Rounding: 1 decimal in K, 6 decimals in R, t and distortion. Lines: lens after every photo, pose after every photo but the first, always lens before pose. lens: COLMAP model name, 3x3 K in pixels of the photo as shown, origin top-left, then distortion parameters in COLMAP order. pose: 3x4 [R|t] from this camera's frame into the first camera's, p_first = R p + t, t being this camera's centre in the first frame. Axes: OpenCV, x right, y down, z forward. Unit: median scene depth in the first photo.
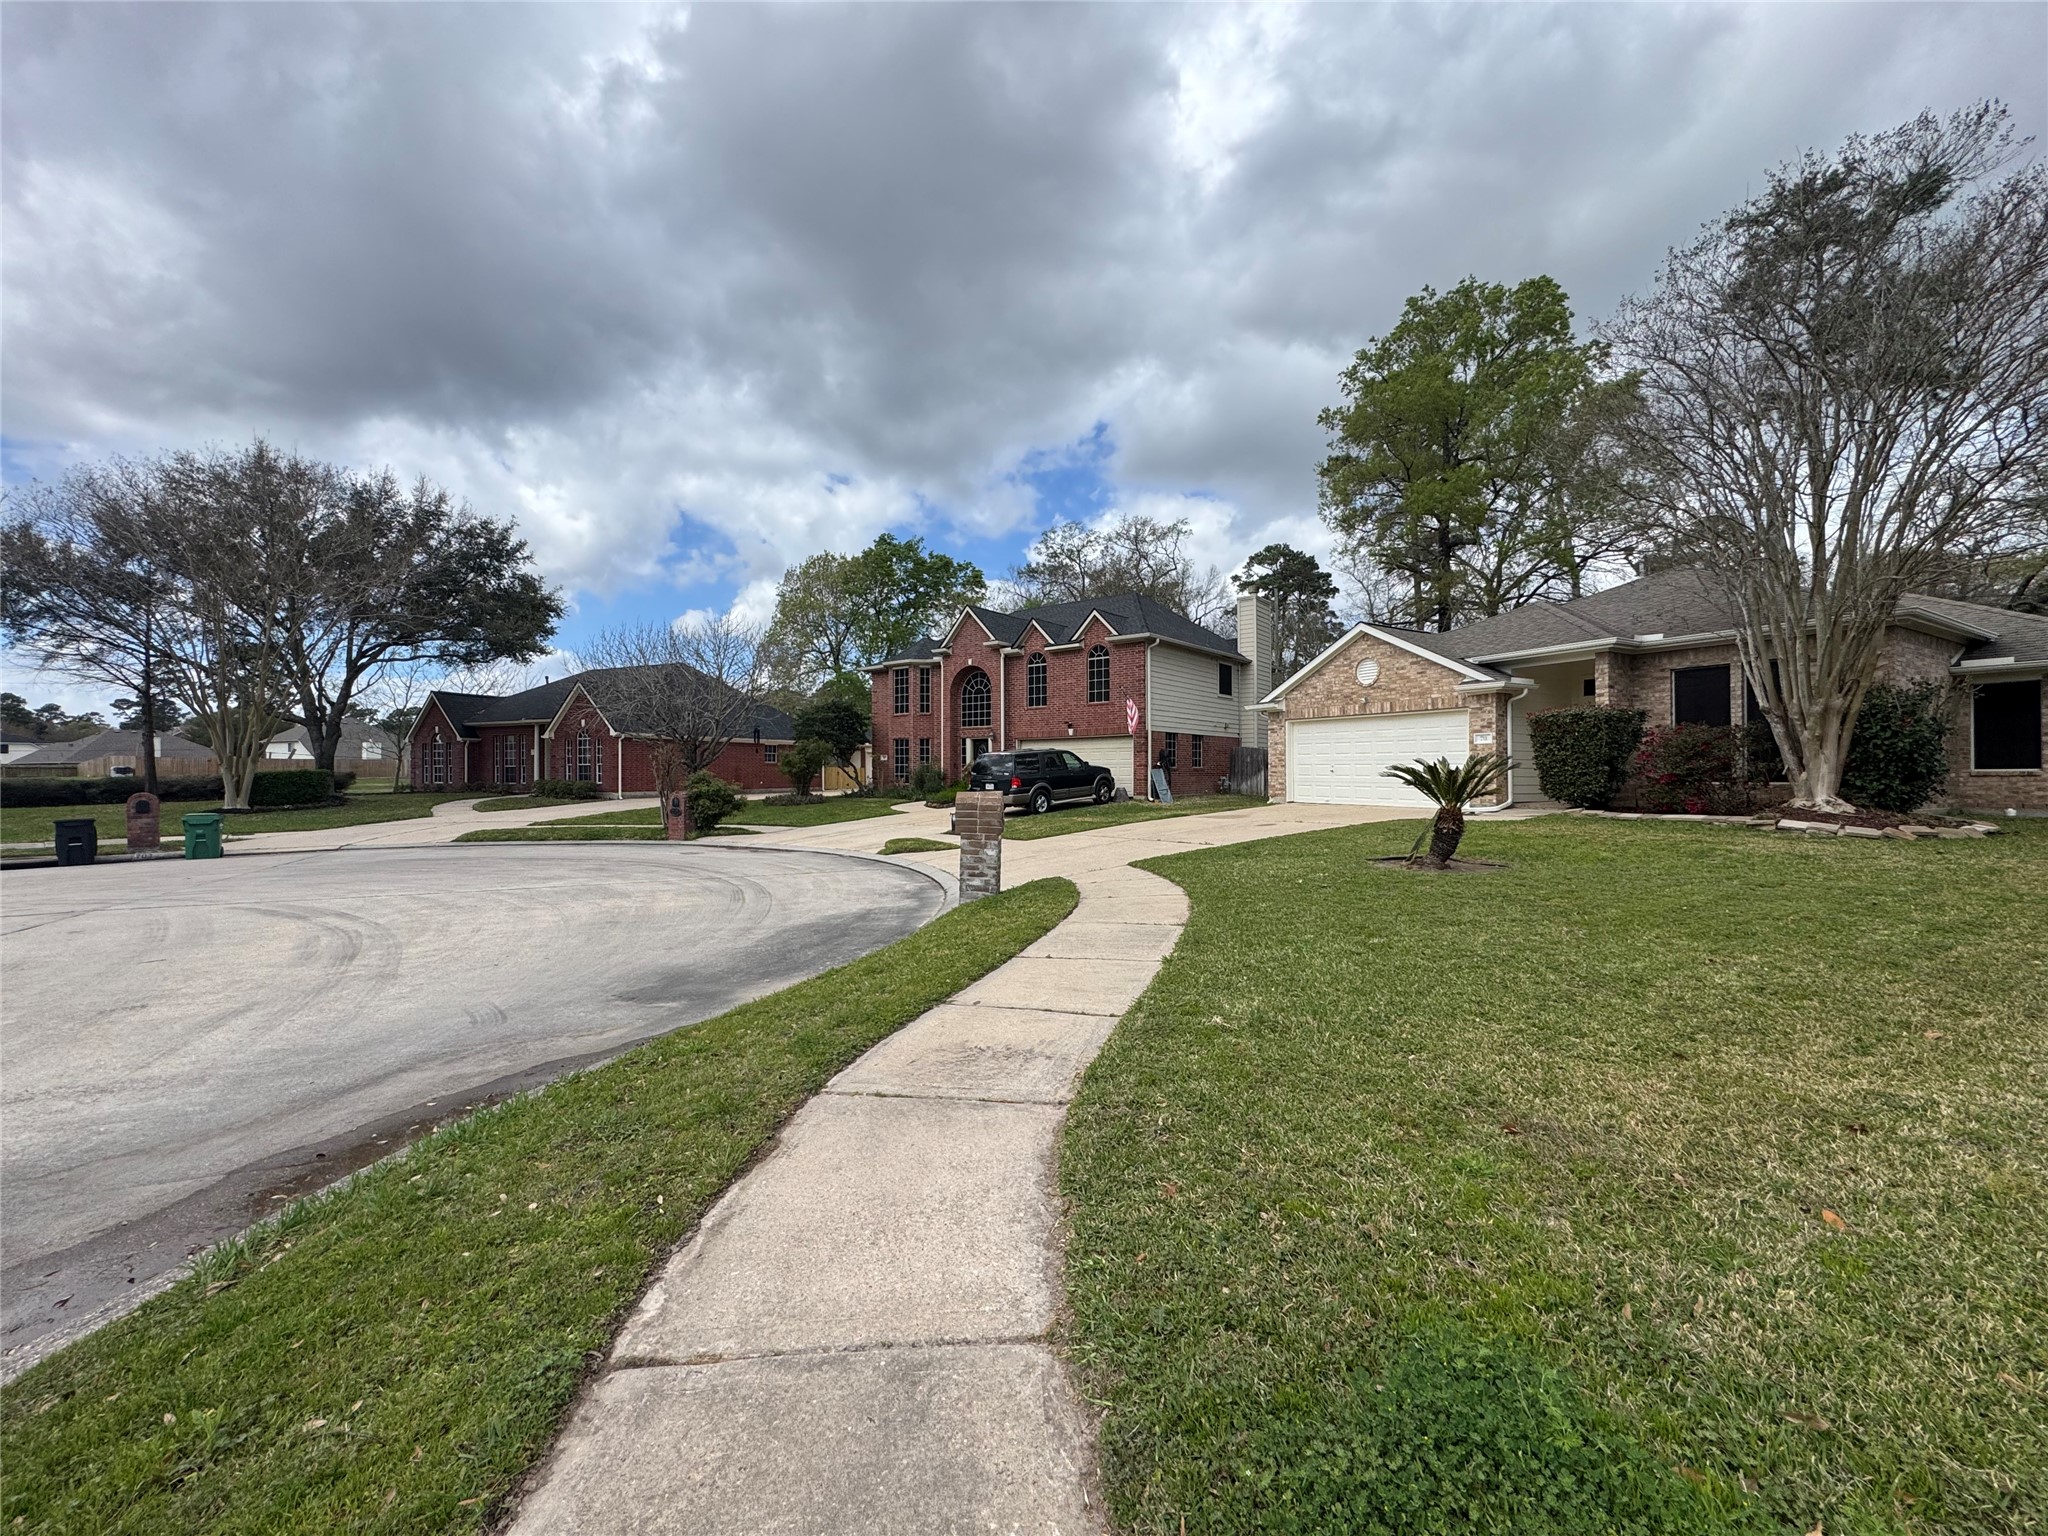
lens RADIAL K [[820.7, 0, 1025.3], [0, 820.7, 765.5], [0, 0, 1]] dist [-0.004154, 0.000939]
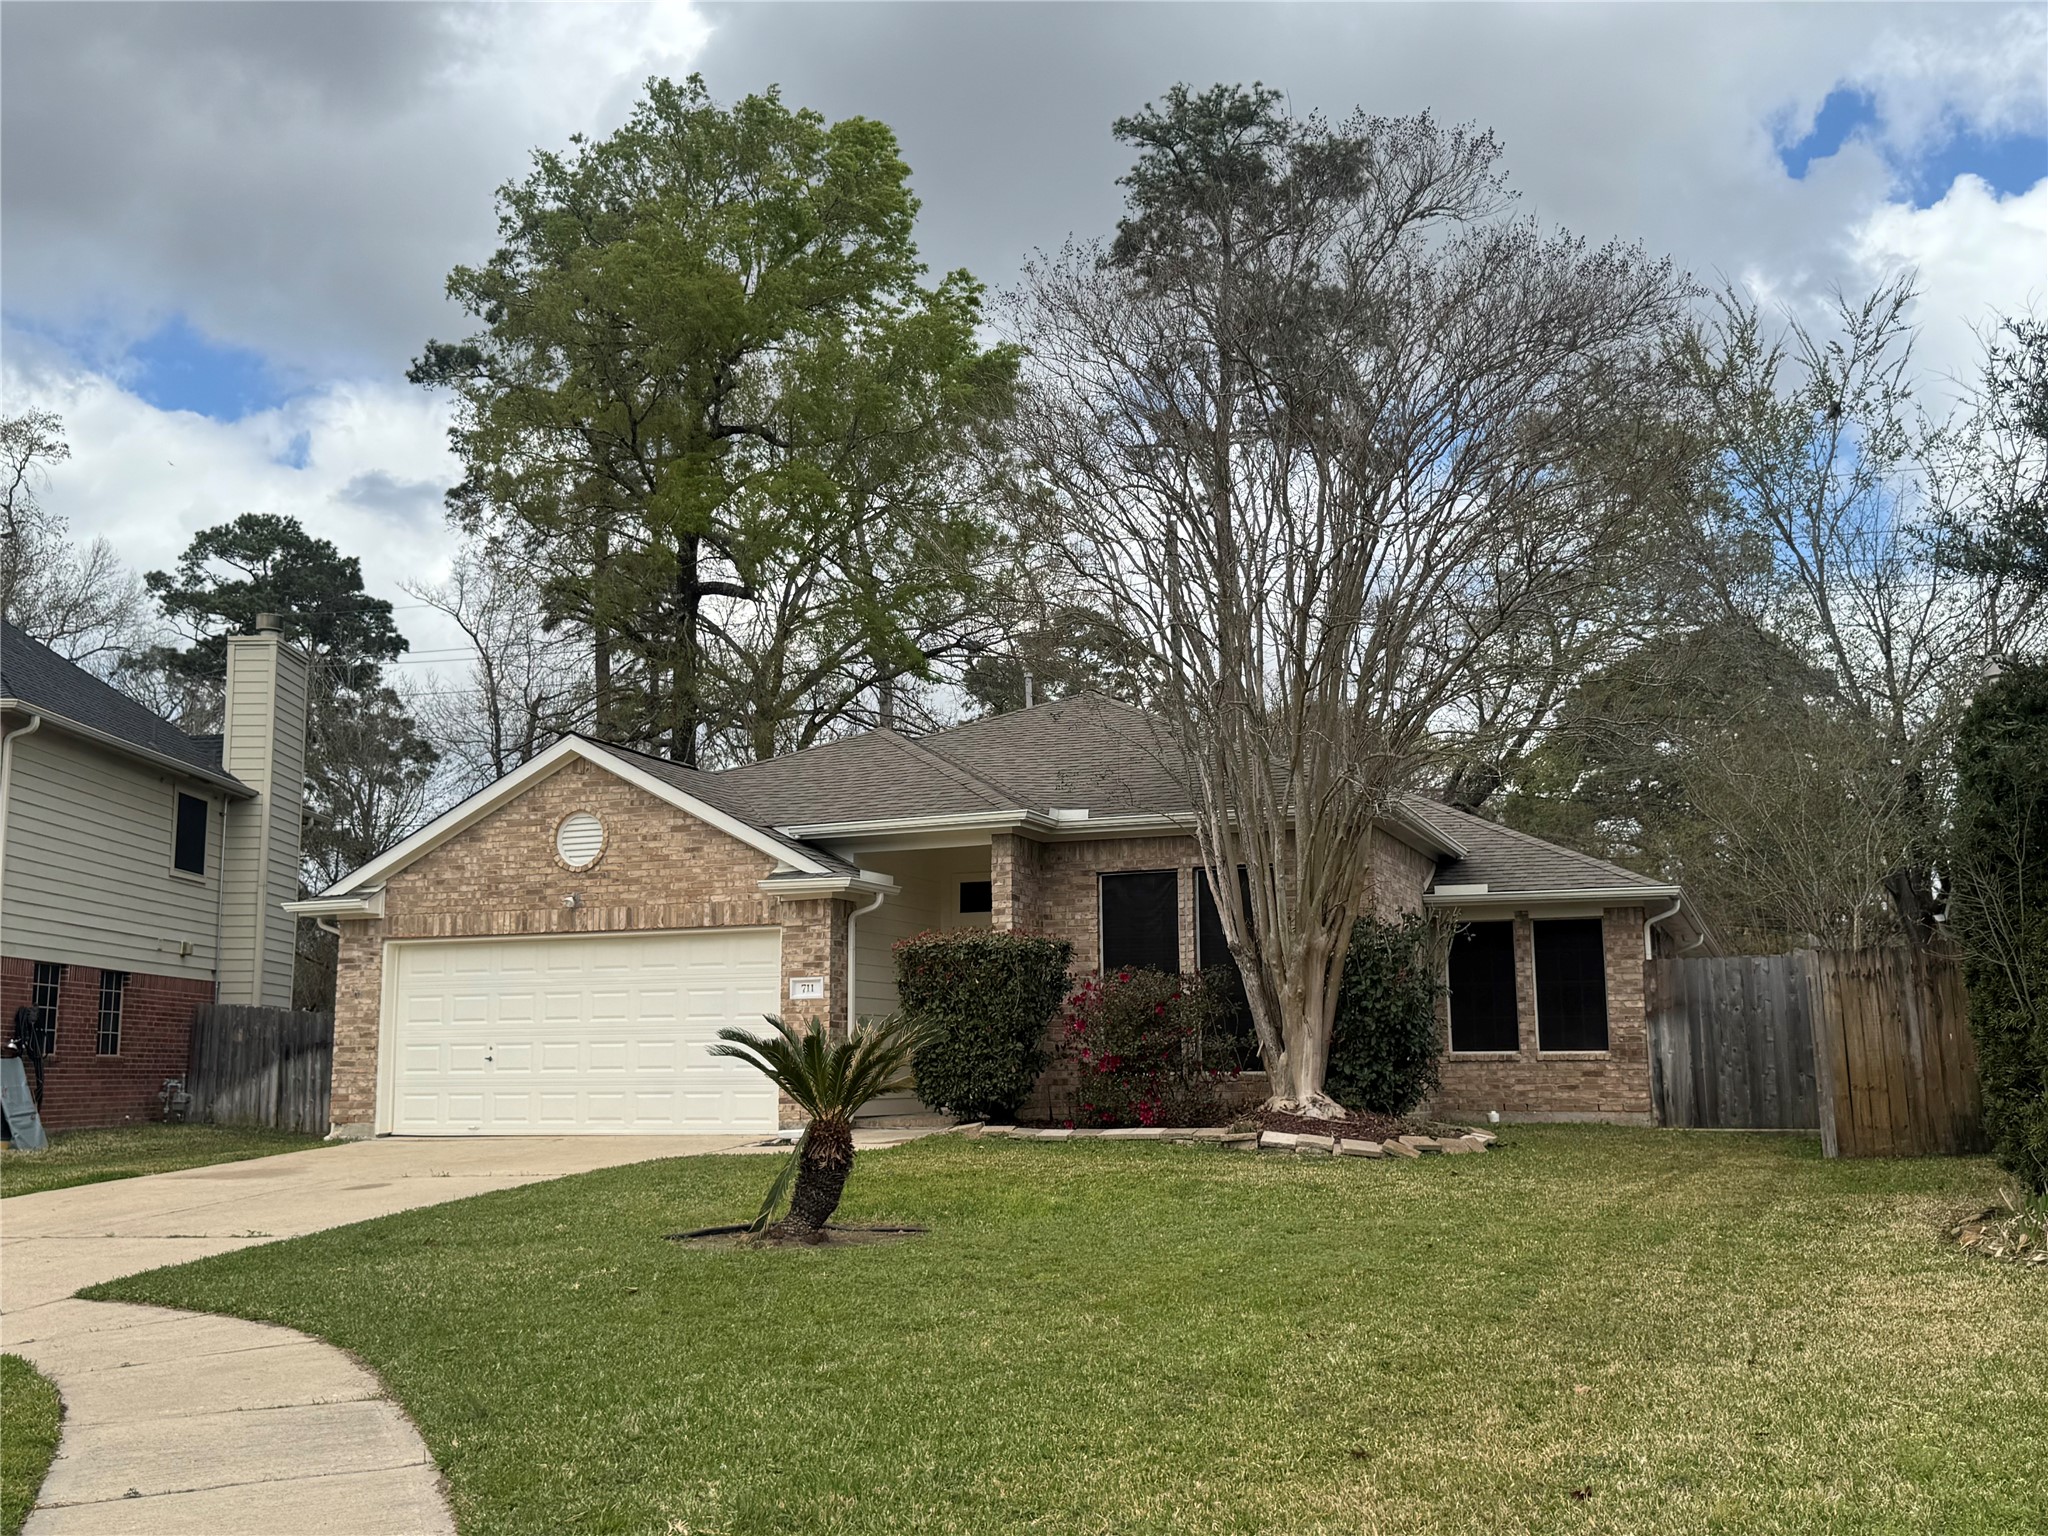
lens RADIAL K [[2018.7, 0, 1023.1], [0, 2018.7, 765.7], [0, 0, 1]] dist [0.096312, 0.000000]
pose [[0.767935, 0.092397, 0.633828, -0.147385], [-0.000328, 0.989598, -0.143863, 0.011234], [-0.640527, 0.110270, 0.759977, -0.042713]]
